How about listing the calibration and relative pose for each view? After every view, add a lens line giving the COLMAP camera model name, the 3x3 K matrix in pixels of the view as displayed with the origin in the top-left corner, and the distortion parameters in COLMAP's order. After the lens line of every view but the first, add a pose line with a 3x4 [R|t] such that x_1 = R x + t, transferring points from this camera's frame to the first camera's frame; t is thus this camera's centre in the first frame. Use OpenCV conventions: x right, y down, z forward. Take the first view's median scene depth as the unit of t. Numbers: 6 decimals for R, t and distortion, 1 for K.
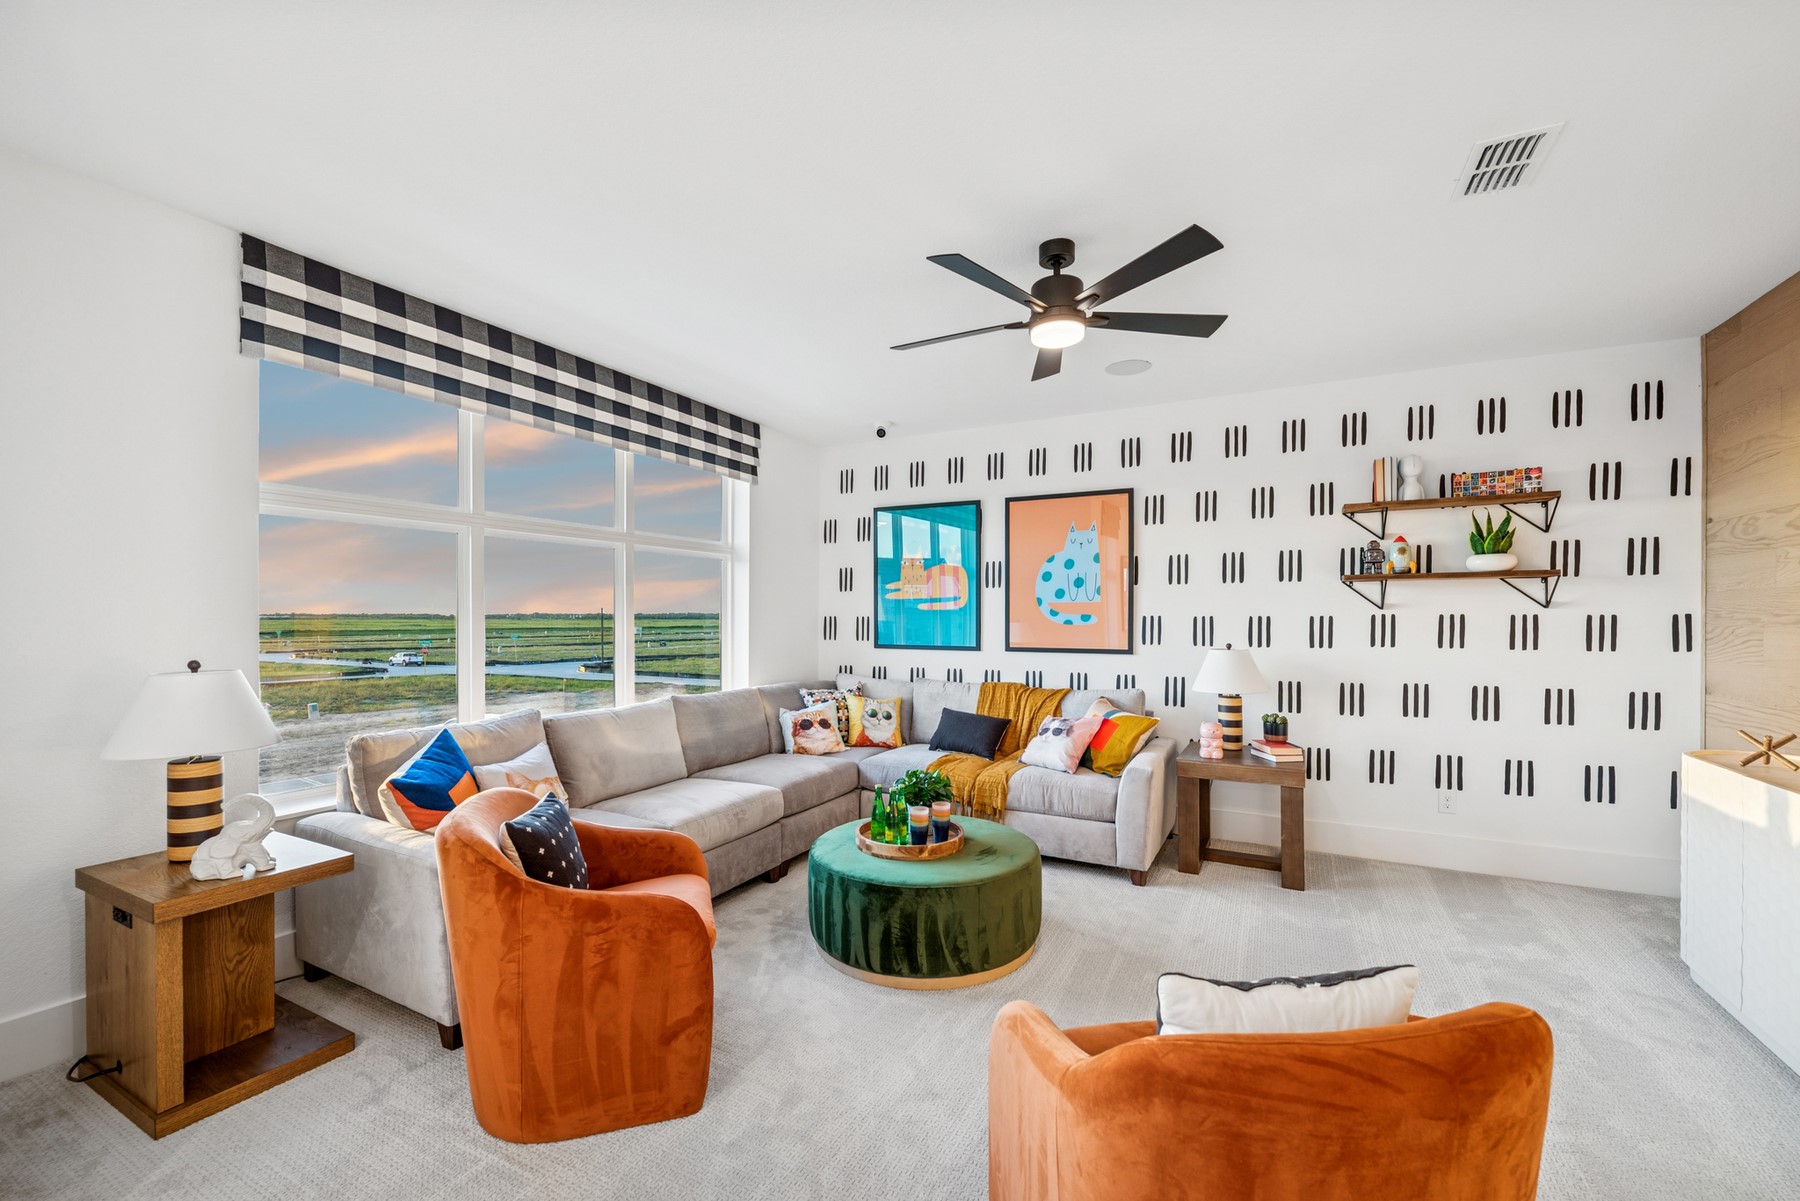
lens RADIAL K [[725.0, 0, 913.1], [0, 725.0, 595.2], [0, 0, 1]] dist [0.000639, 0.000054]
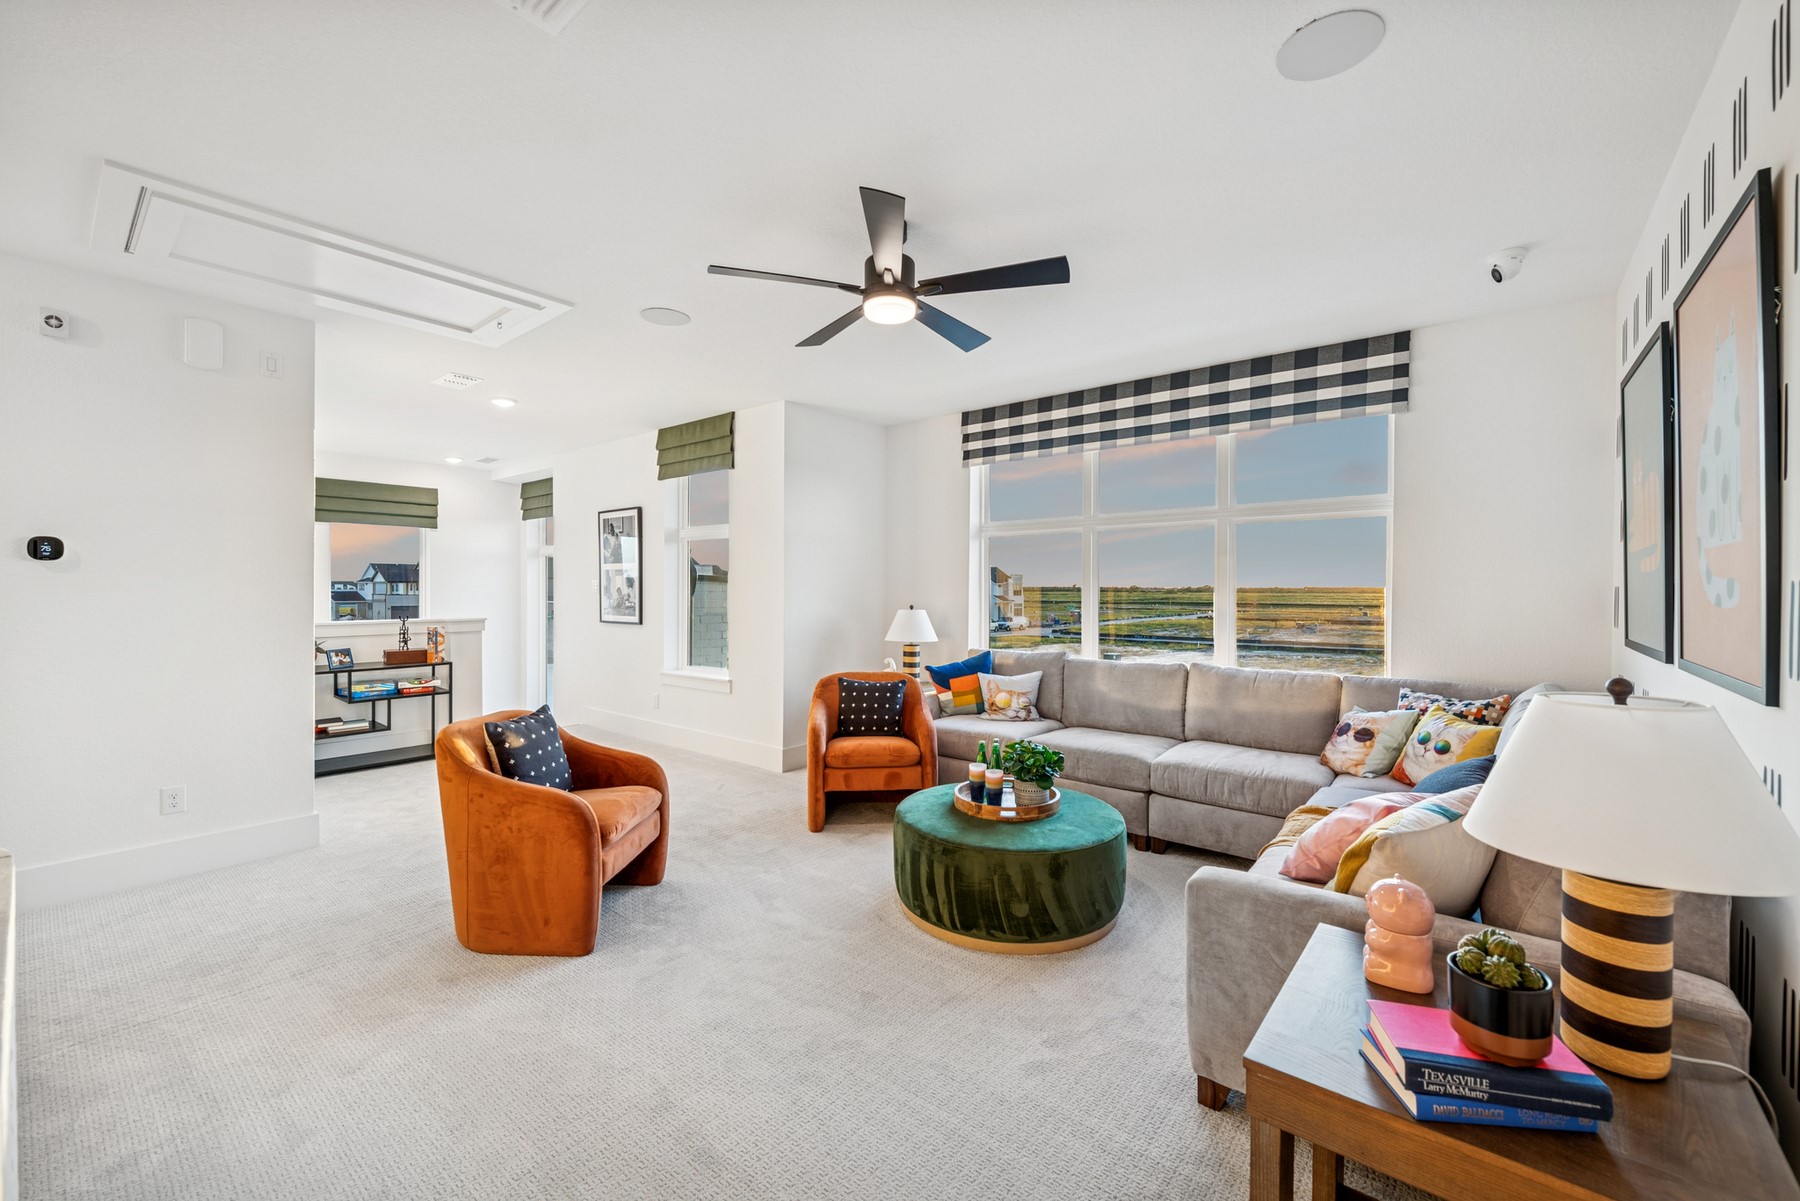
lens RADIAL K [[725.0, 0, 913.1], [0, 725.0, 595.2], [0, 0, 1]] dist [0.000639, 0.000054]
pose [[-0.199090, 0.003727, -0.979974, 0.727094], [0.027491, 0.999620, -0.001783, 0.027425], [0.979596, -0.027295, -0.199117, 0.753789]]
